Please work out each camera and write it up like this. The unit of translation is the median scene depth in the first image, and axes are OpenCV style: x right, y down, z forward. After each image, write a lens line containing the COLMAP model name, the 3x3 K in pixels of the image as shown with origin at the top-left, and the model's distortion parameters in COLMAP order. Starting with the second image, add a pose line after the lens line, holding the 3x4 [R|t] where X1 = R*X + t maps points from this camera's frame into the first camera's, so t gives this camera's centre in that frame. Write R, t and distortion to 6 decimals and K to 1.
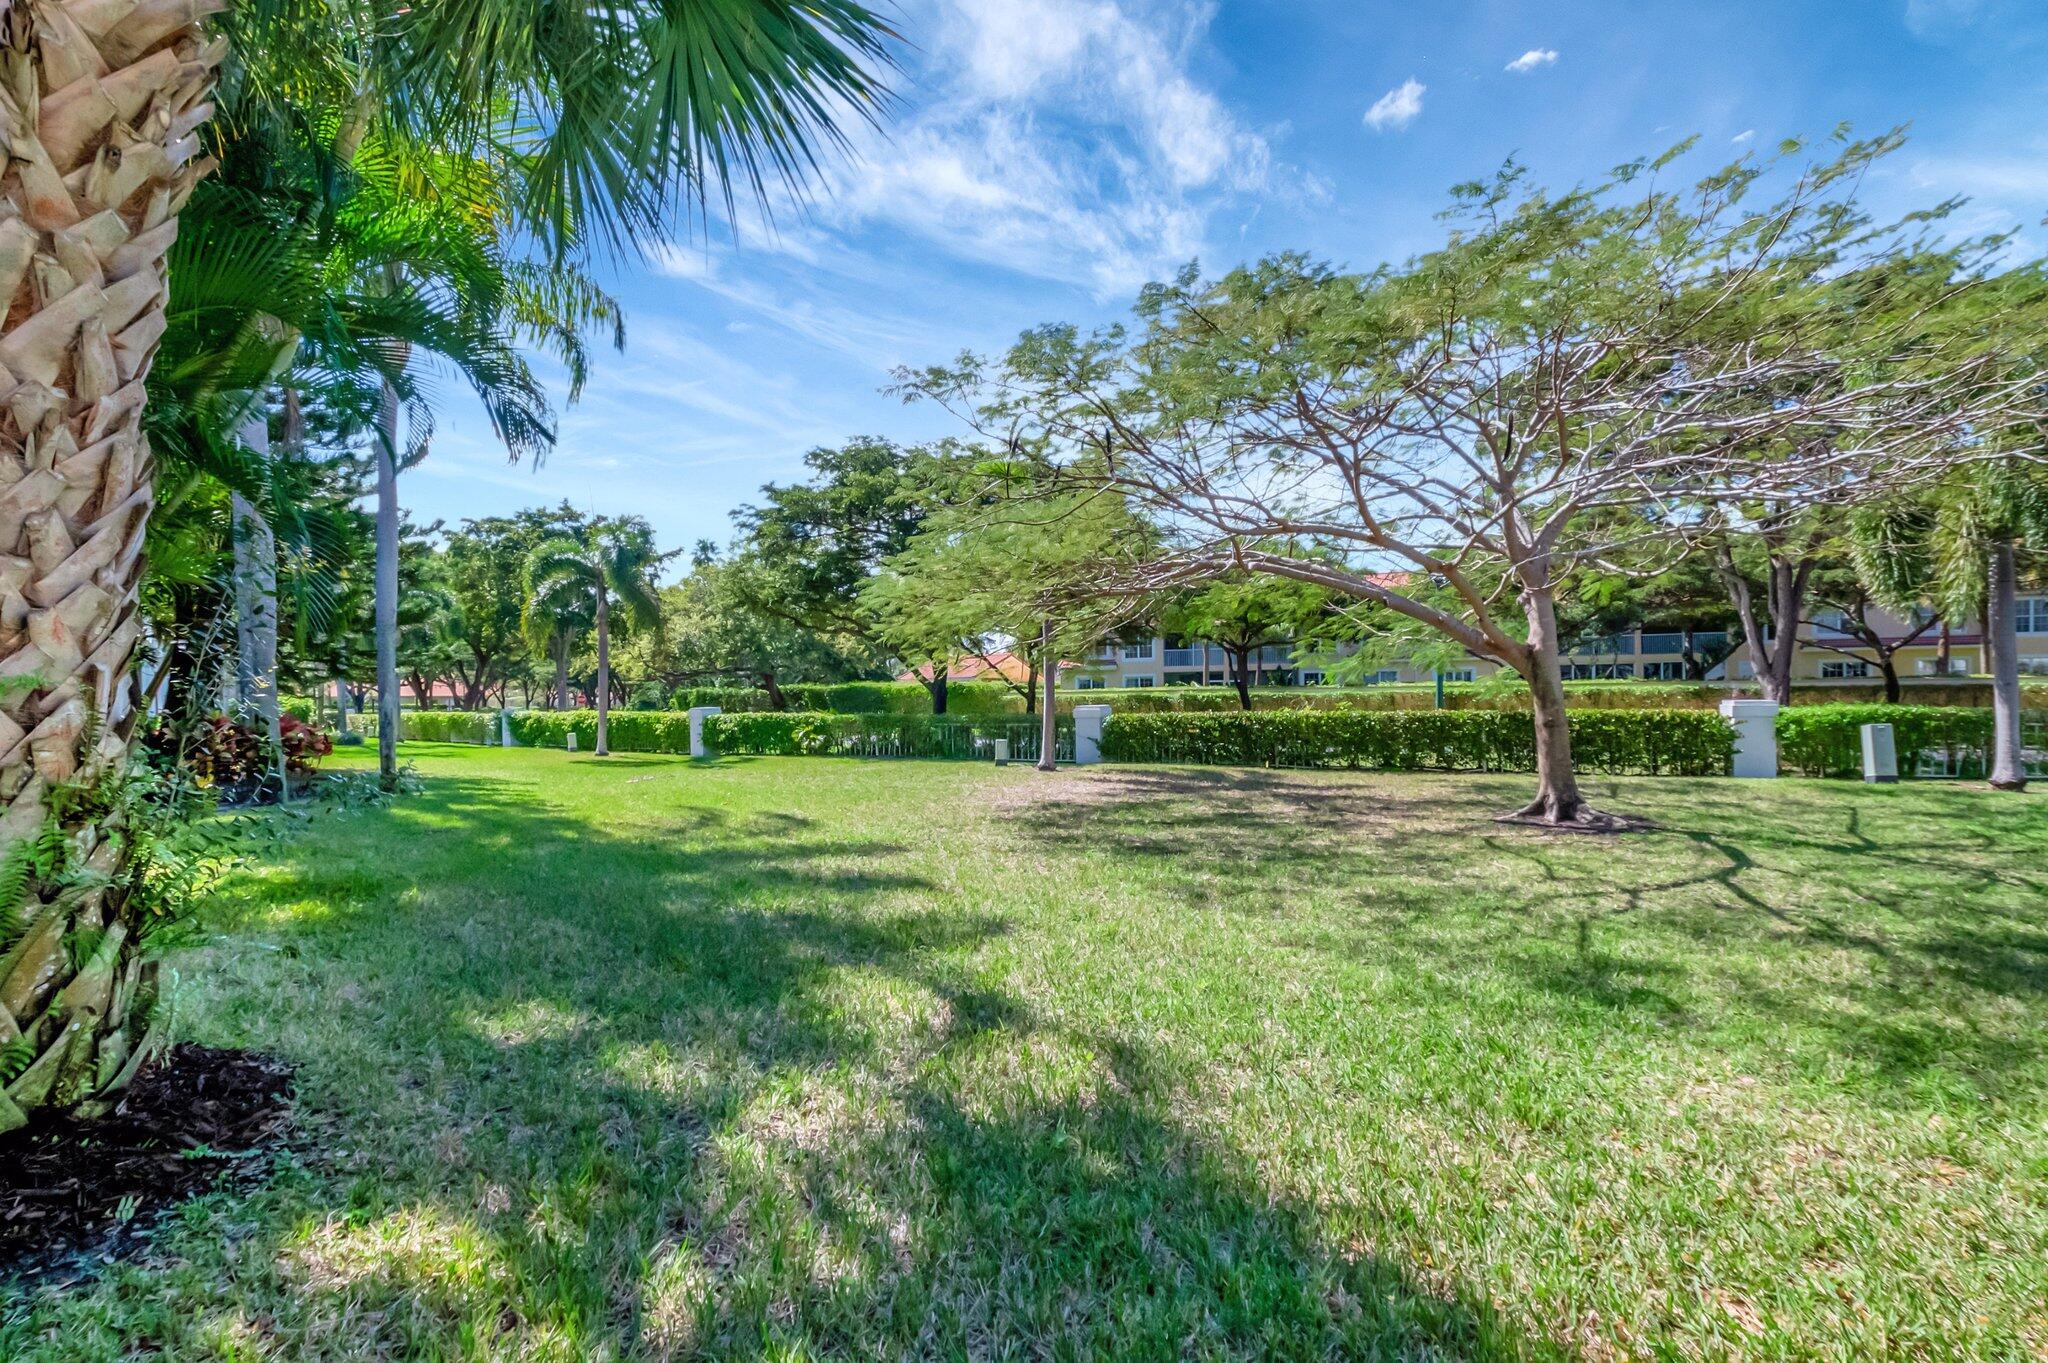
lens RADIAL K [[909.3, 0, 1030.8], [0, 909.3, 699.5], [0, 0, 1]] dist [-0.023369, -0.000257]
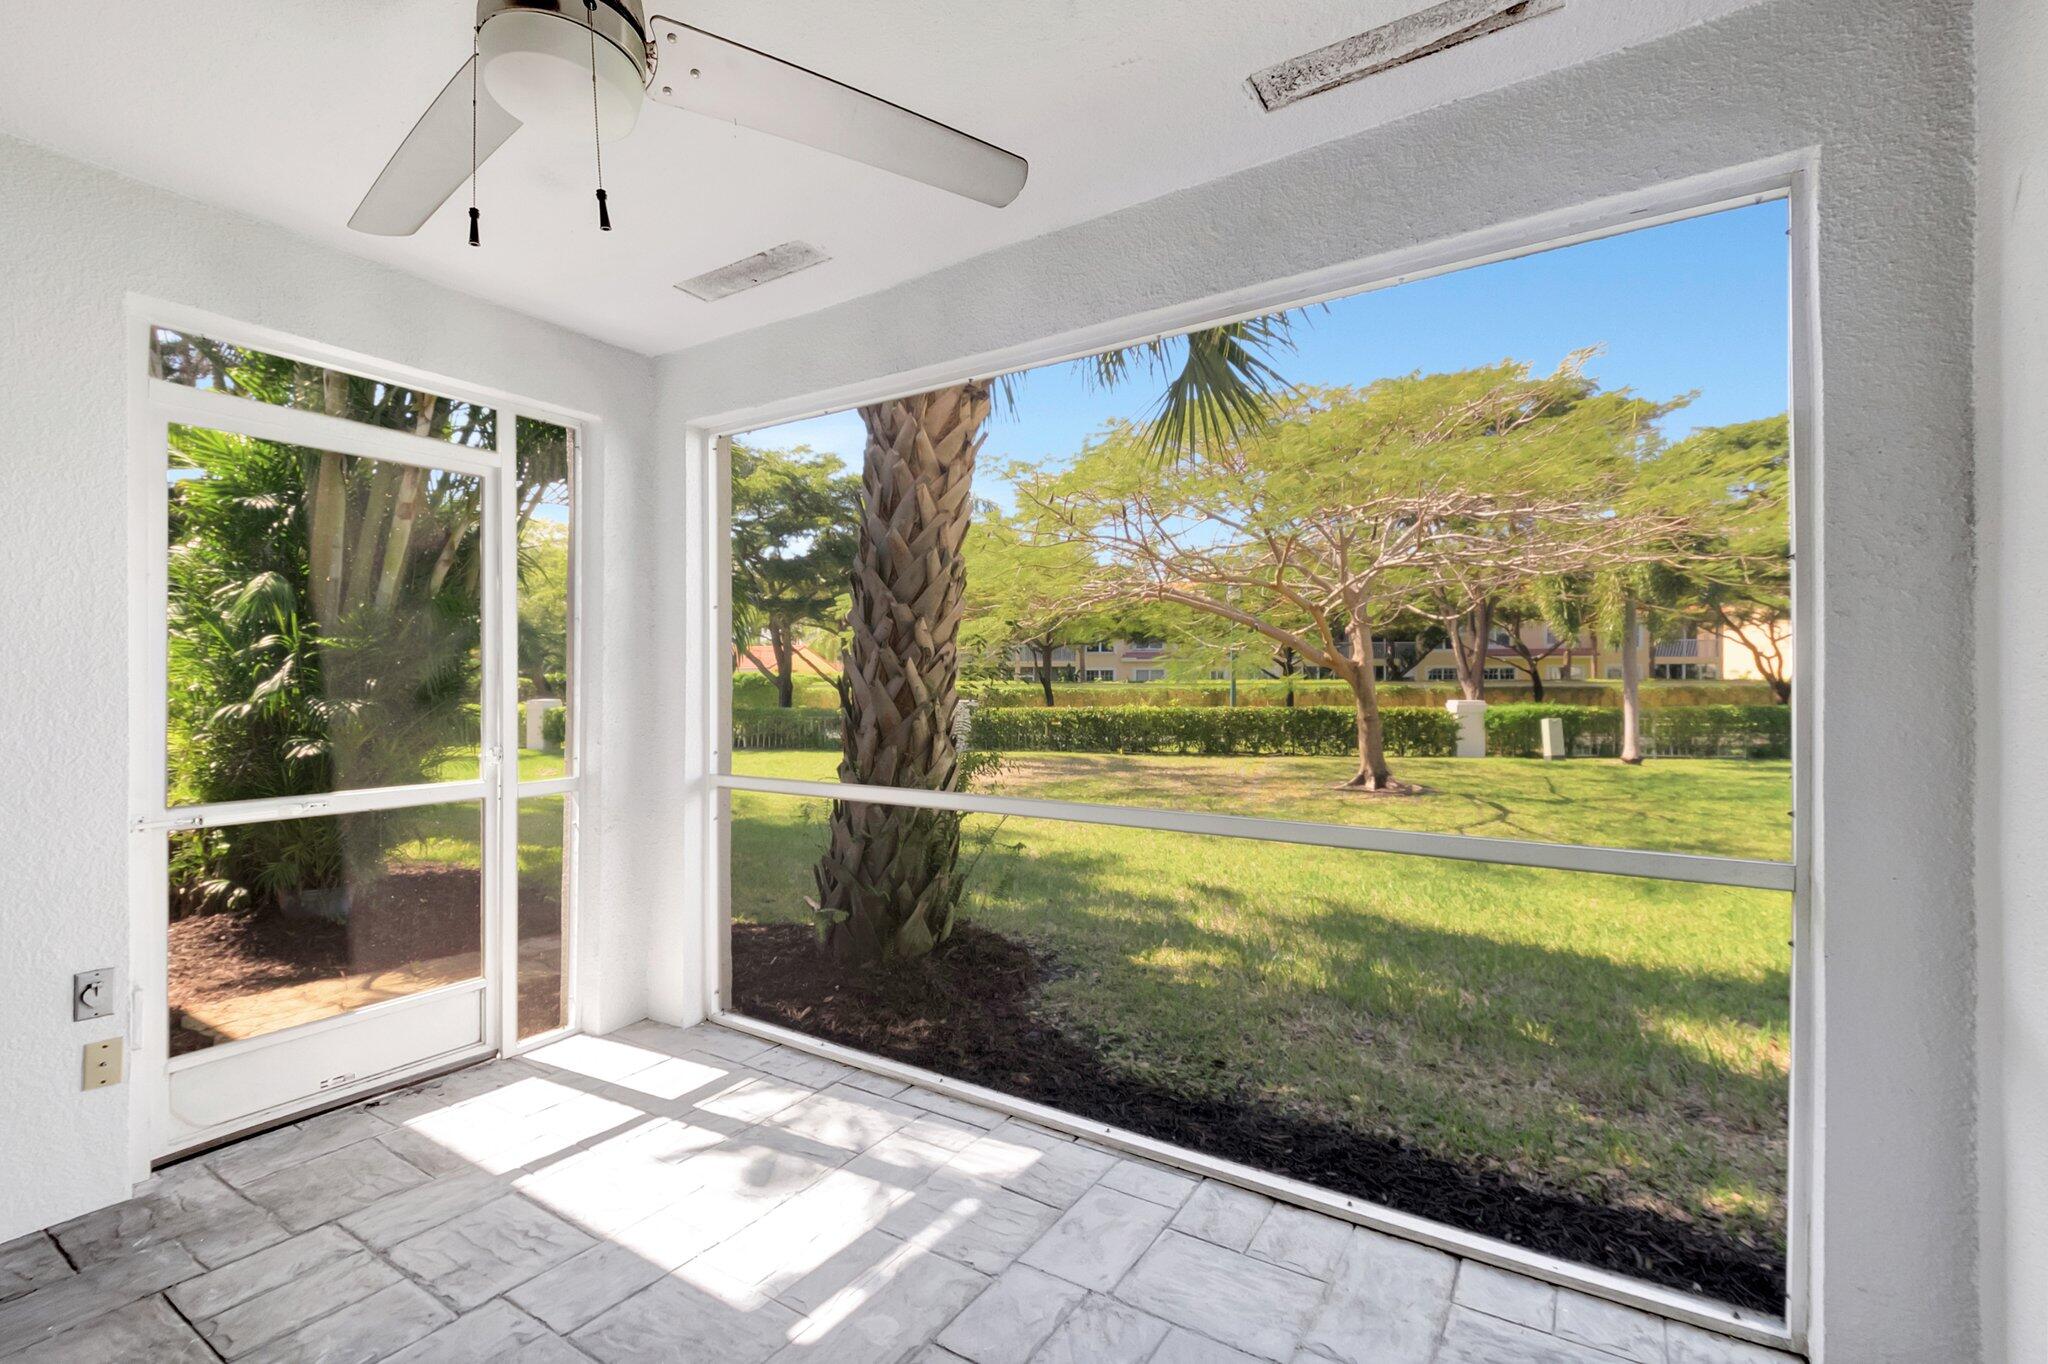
lens RADIAL K [[912.1, 0, 1024.0], [0, 912.1, 682.0], [0, 0, 1]] dist [0.012728, -0.000329]
pose [[0.961062, 0.011233, 0.276104, -0.239577], [-0.008936, 0.999914, -0.009576, -0.008684], [-0.276188, 0.006735, 0.961080, -0.155025]]
